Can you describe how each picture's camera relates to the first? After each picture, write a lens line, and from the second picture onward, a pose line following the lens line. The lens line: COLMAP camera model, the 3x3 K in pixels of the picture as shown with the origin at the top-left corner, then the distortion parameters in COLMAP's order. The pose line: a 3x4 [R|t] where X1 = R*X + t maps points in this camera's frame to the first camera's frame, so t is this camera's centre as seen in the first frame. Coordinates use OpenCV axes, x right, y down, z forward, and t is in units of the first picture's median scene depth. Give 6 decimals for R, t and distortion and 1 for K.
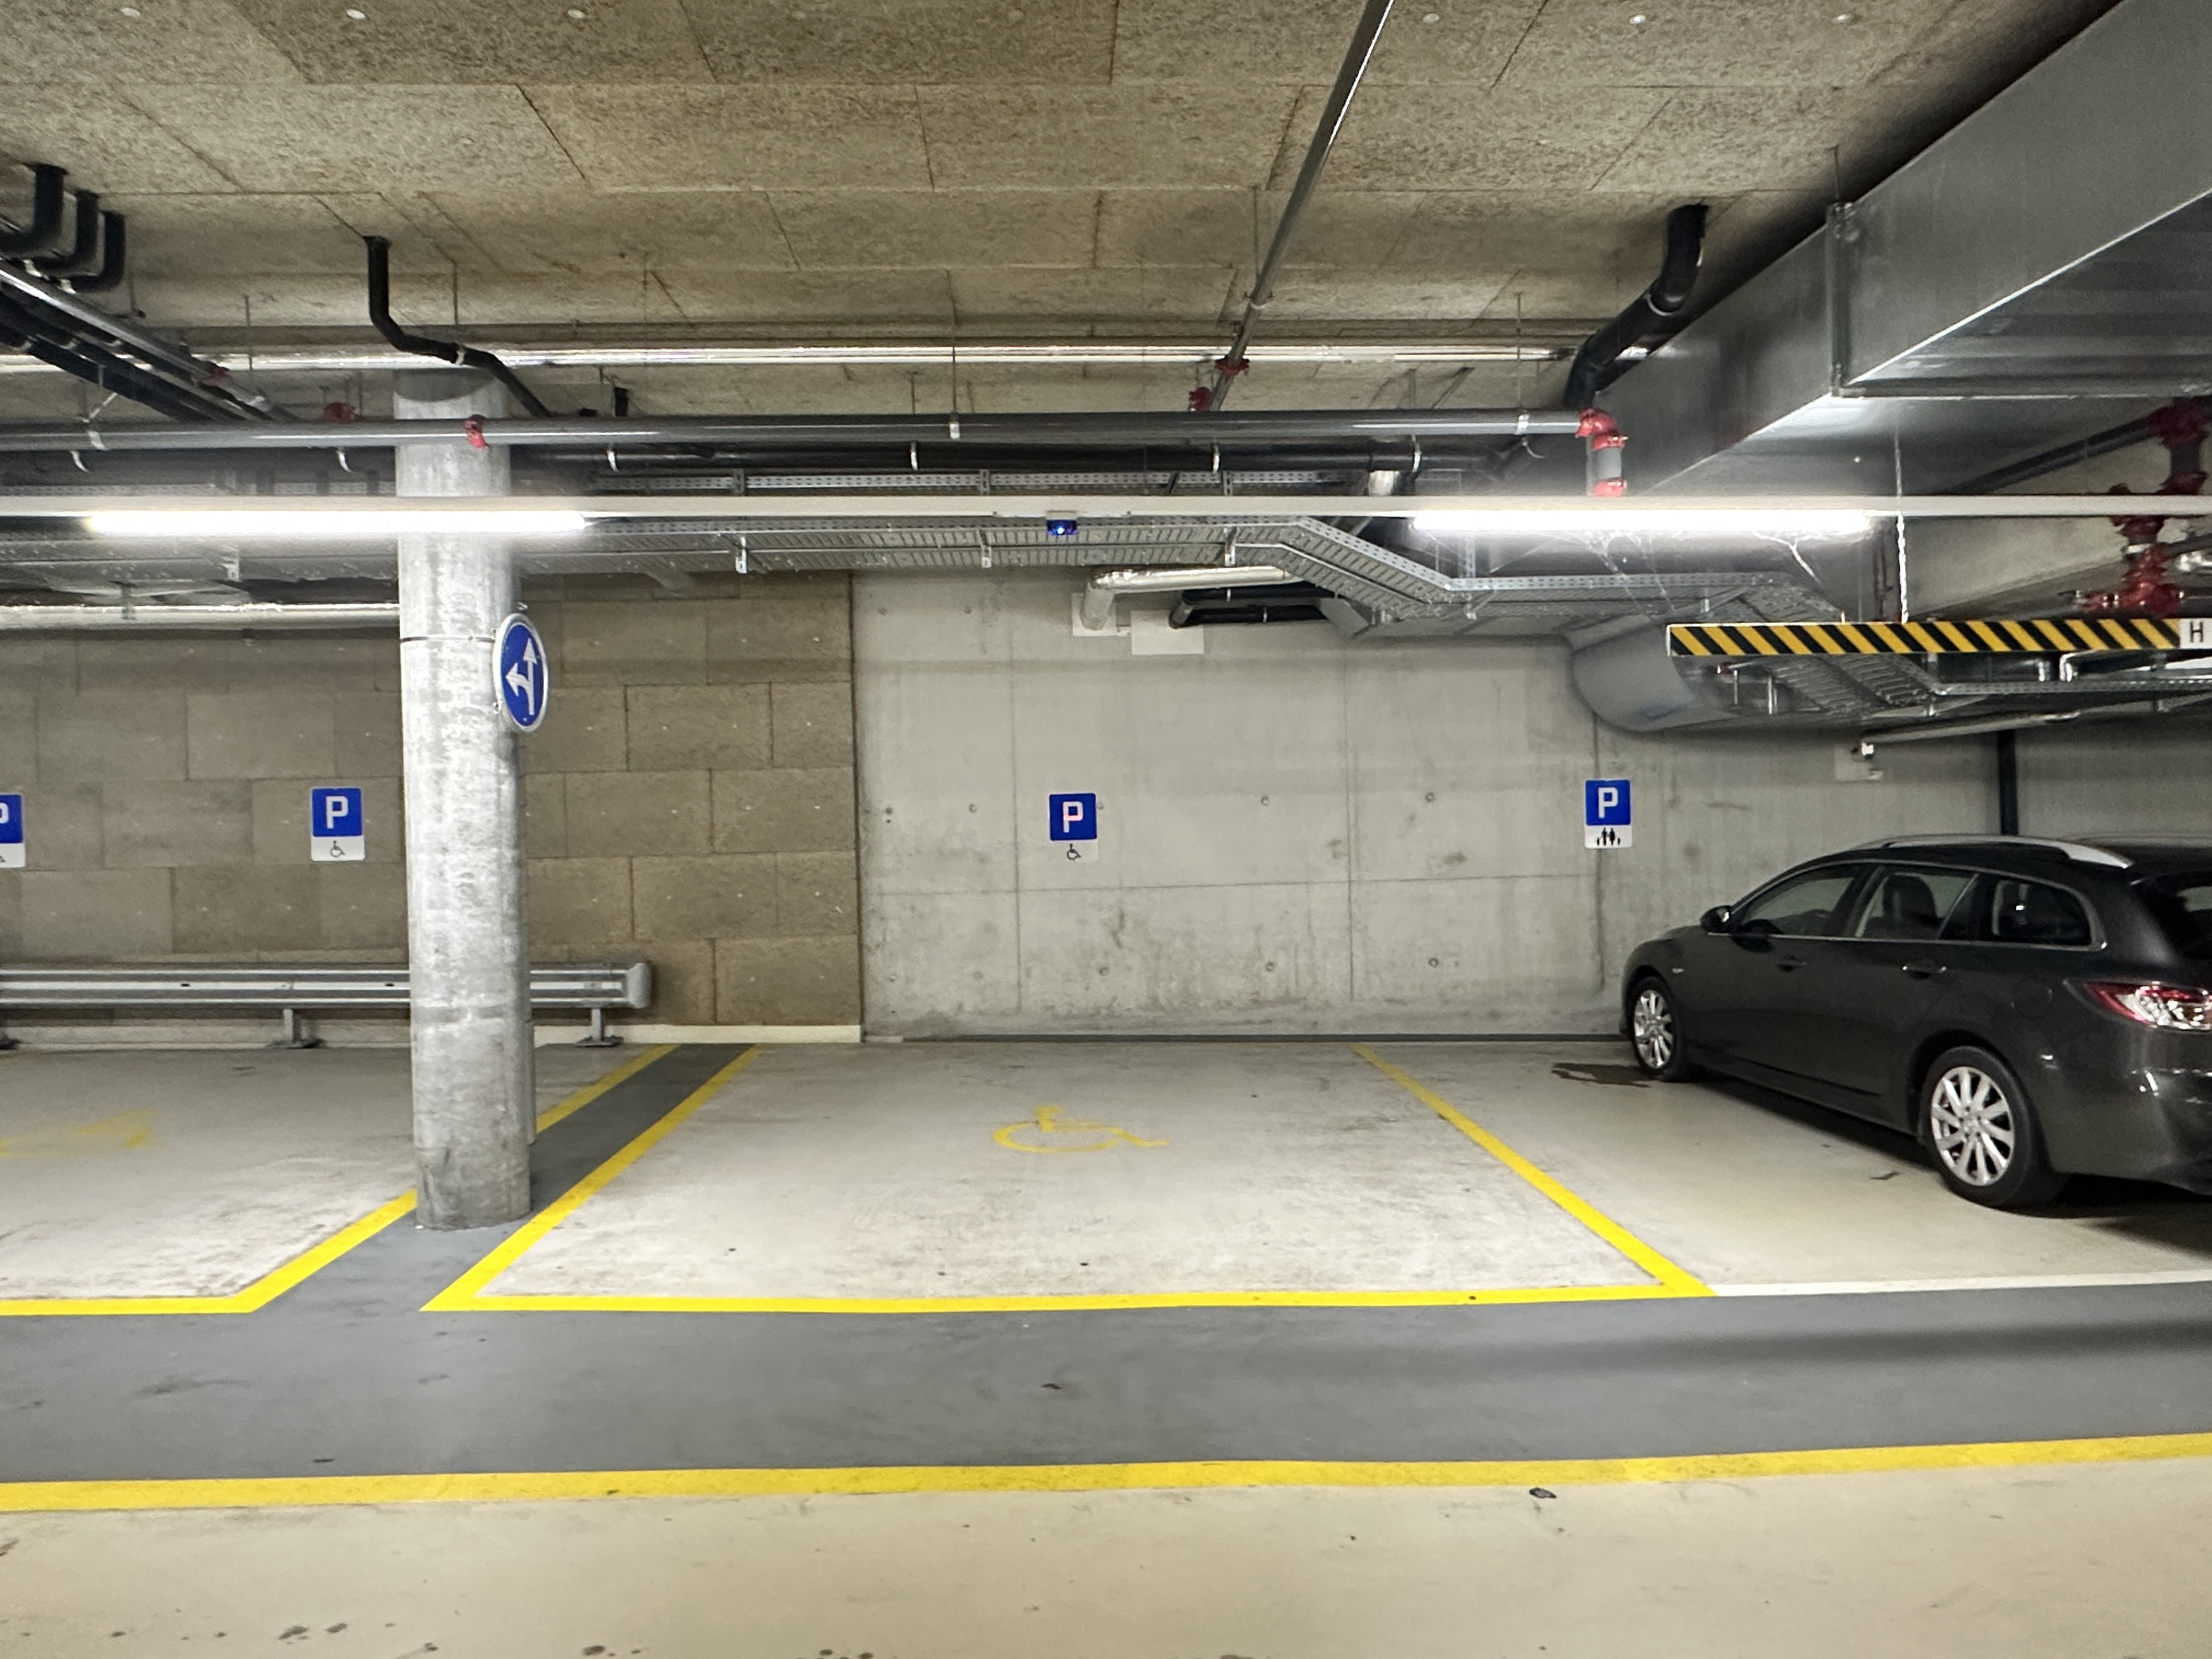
lens RADIAL K [[1363.4, 0, 1098.1], [0, 1363.4, 822.0], [0, 0, 1]] dist [-0.003370, -0.000213]
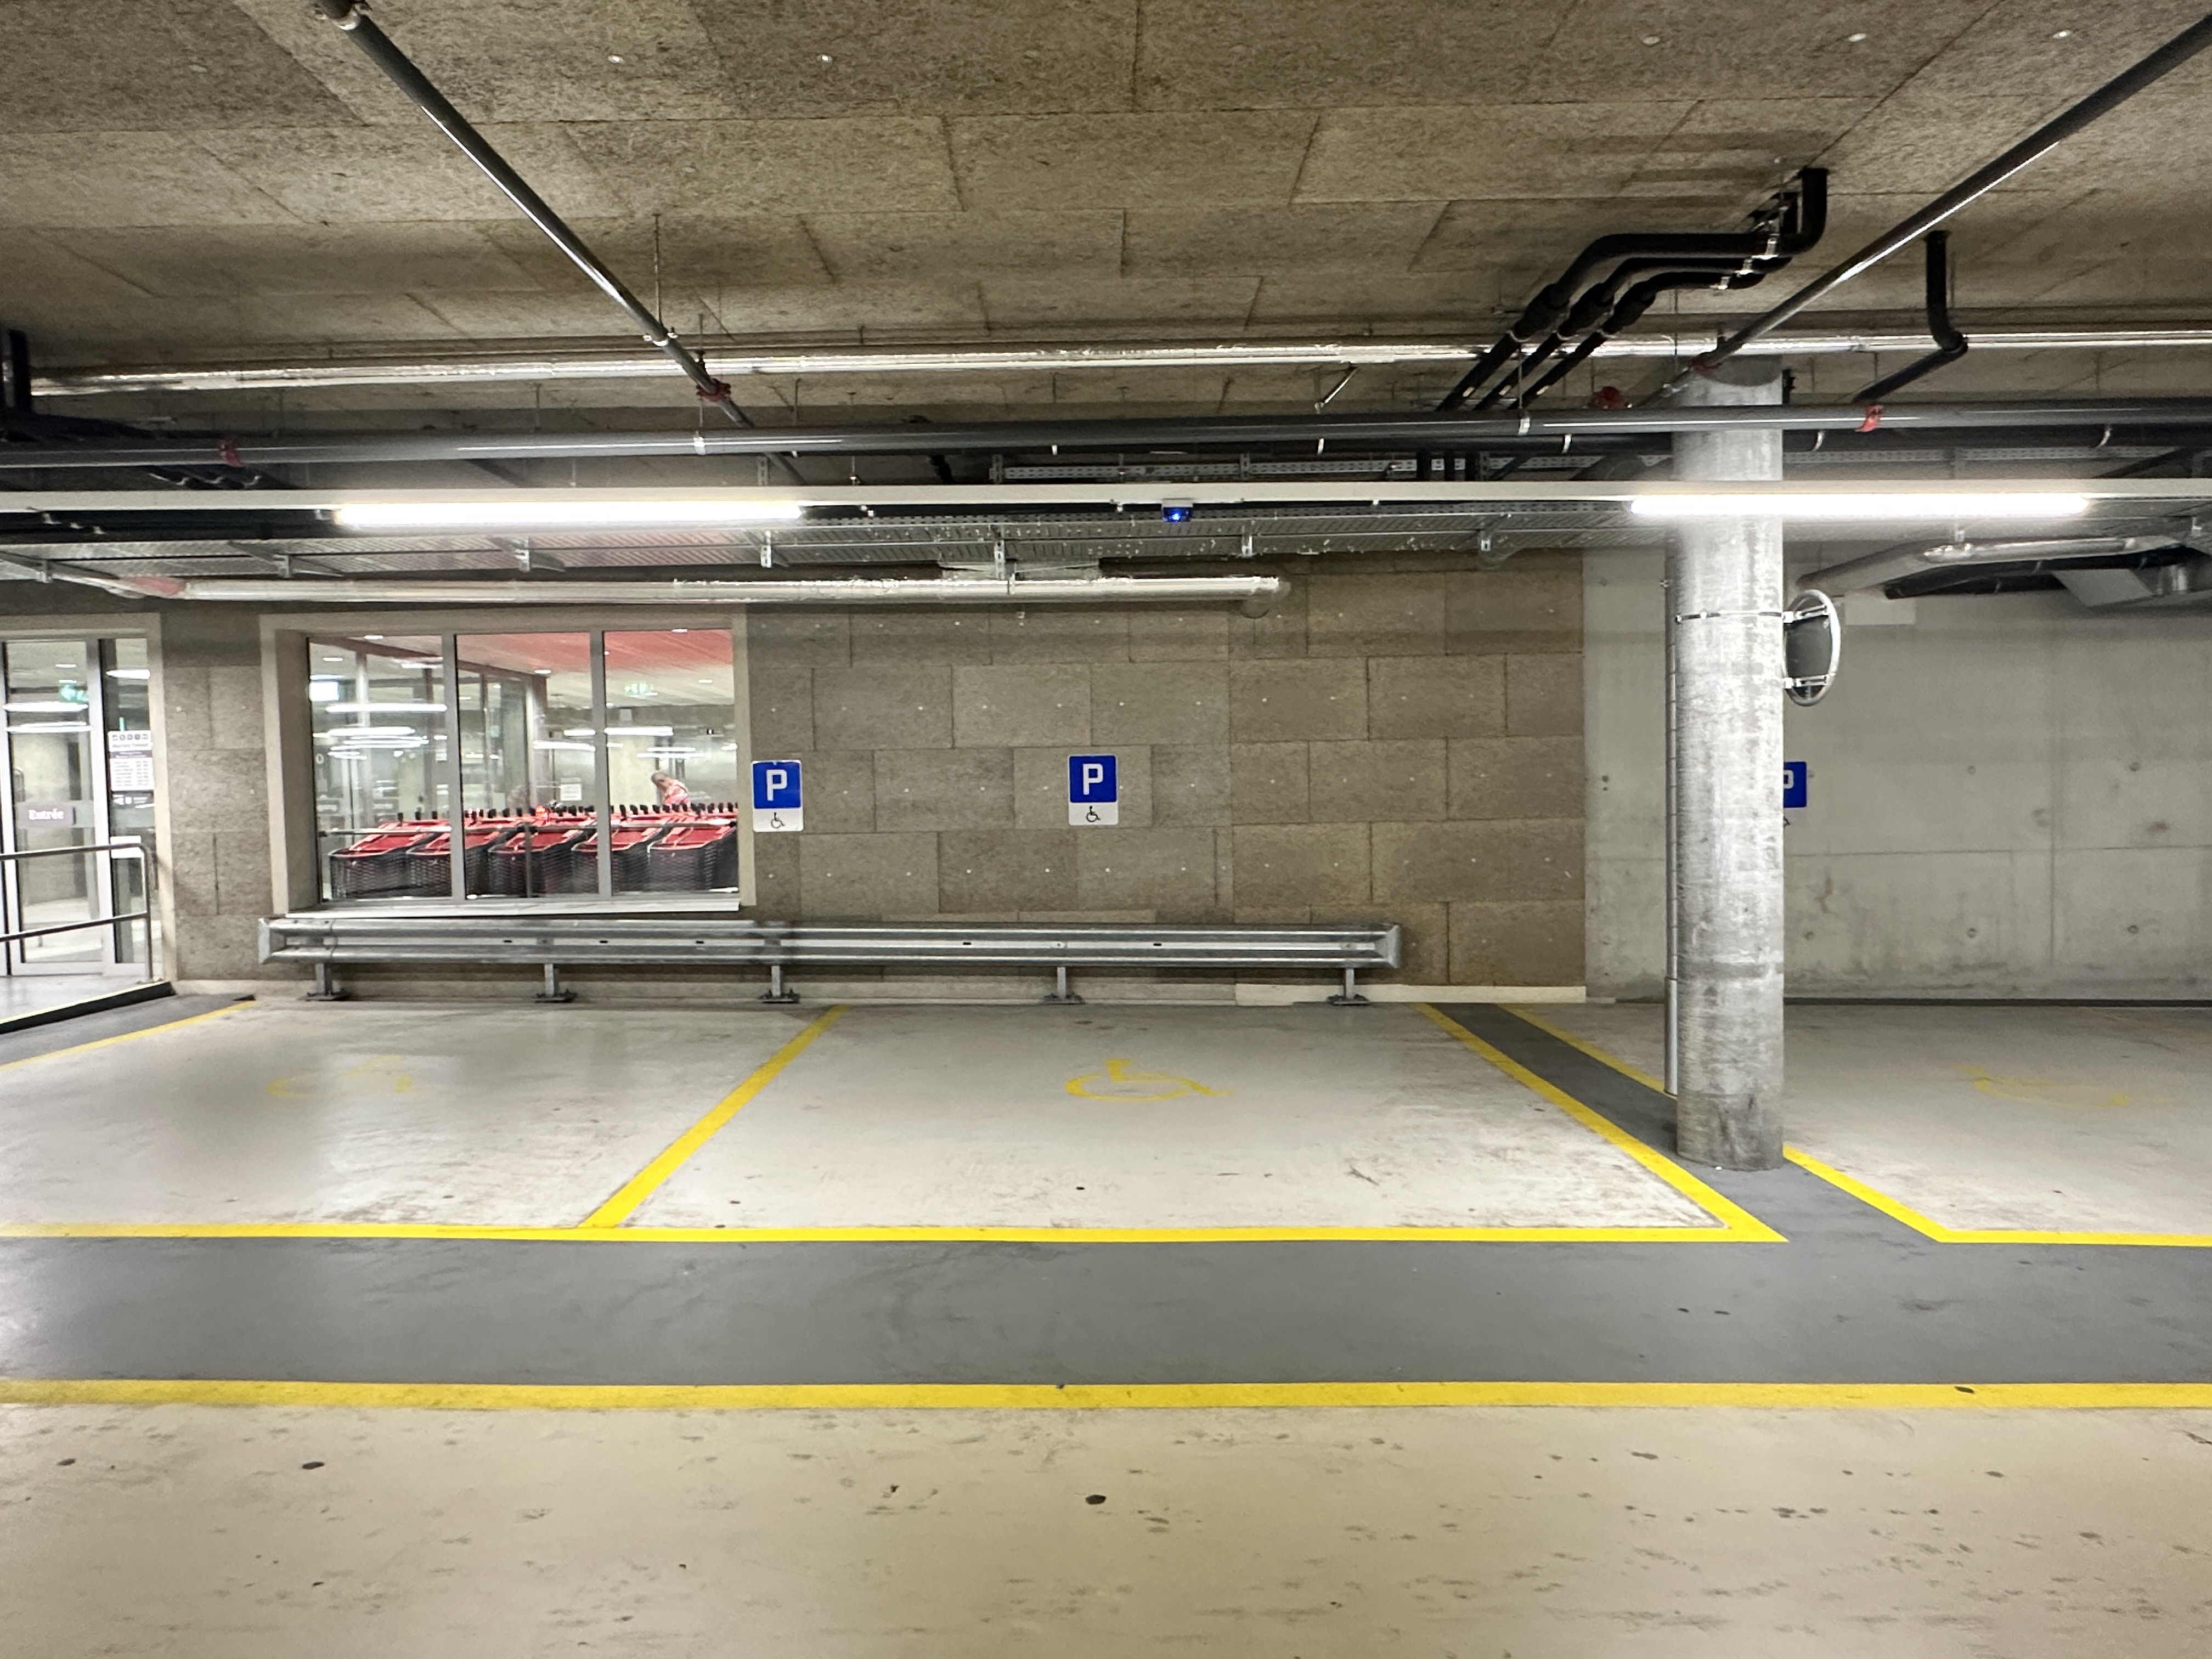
lens RADIAL K [[1363.4, 0, 1102.4], [0, 1363.4, 835.6], [0, 0, 1]] dist [-0.003370, -0.000213]
pose [[0.999357, 0.003856, -0.035634, -0.513778], [-0.002674, 0.999446, 0.033160, 0.001615], [0.035742, -0.033044, 0.998815, -0.040652]]
